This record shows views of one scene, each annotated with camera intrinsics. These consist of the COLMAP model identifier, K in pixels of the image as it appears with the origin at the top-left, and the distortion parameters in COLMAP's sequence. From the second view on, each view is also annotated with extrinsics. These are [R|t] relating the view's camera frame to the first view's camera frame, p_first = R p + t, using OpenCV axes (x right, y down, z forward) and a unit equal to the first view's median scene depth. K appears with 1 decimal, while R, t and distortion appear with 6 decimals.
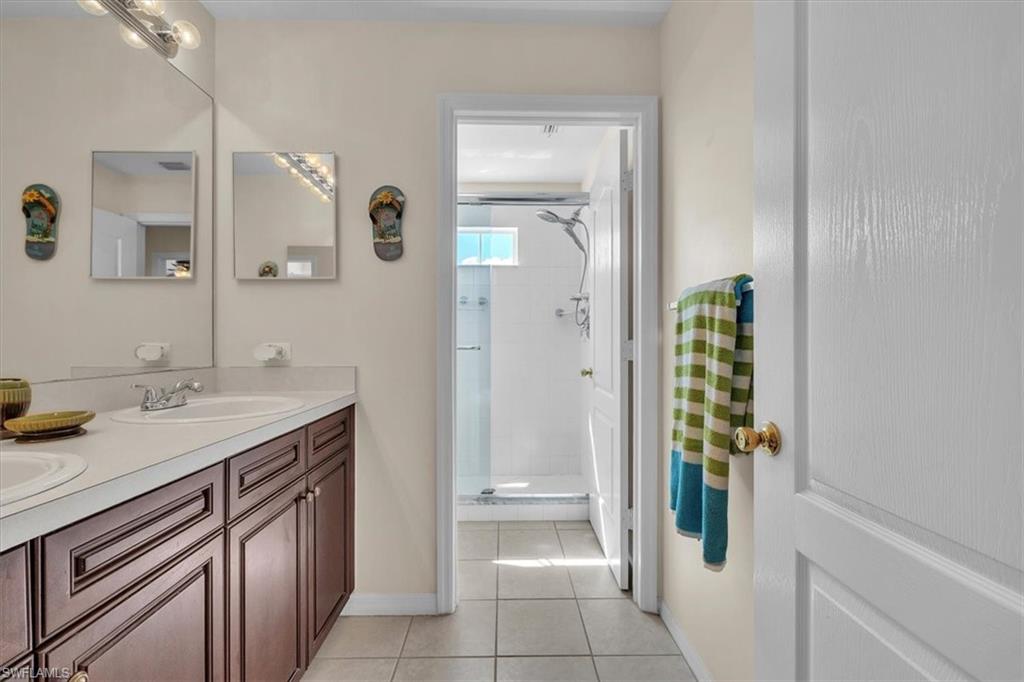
lens RADIAL K [[421.5, 0, 512.7], [0, 421.5, 342.2], [0, 0, 1]] dist [0.009621, -0.000683]
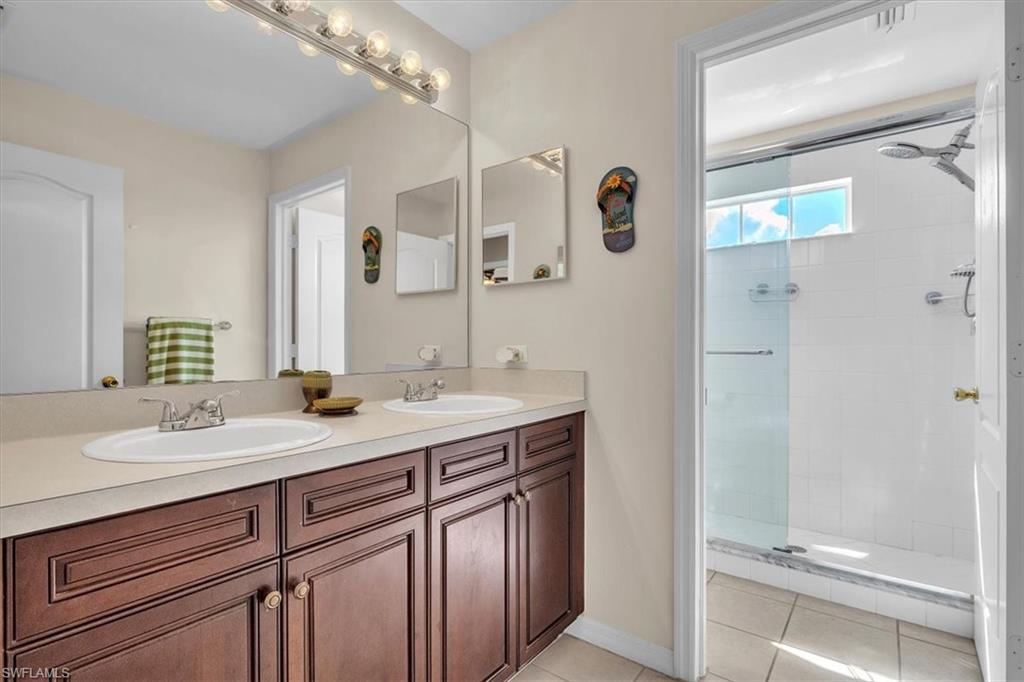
lens RADIAL K [[497.7, 0, 512.7], [0, 497.7, 343.2], [0, 0, 1]] dist [0.002775, 0.000574]
pose [[0.782659, -0.001720, -0.622448, 0.186057], [0.000835, 0.999998, -0.001713, -0.001894], [0.622450, 0.000821, 0.782659, 0.051481]]
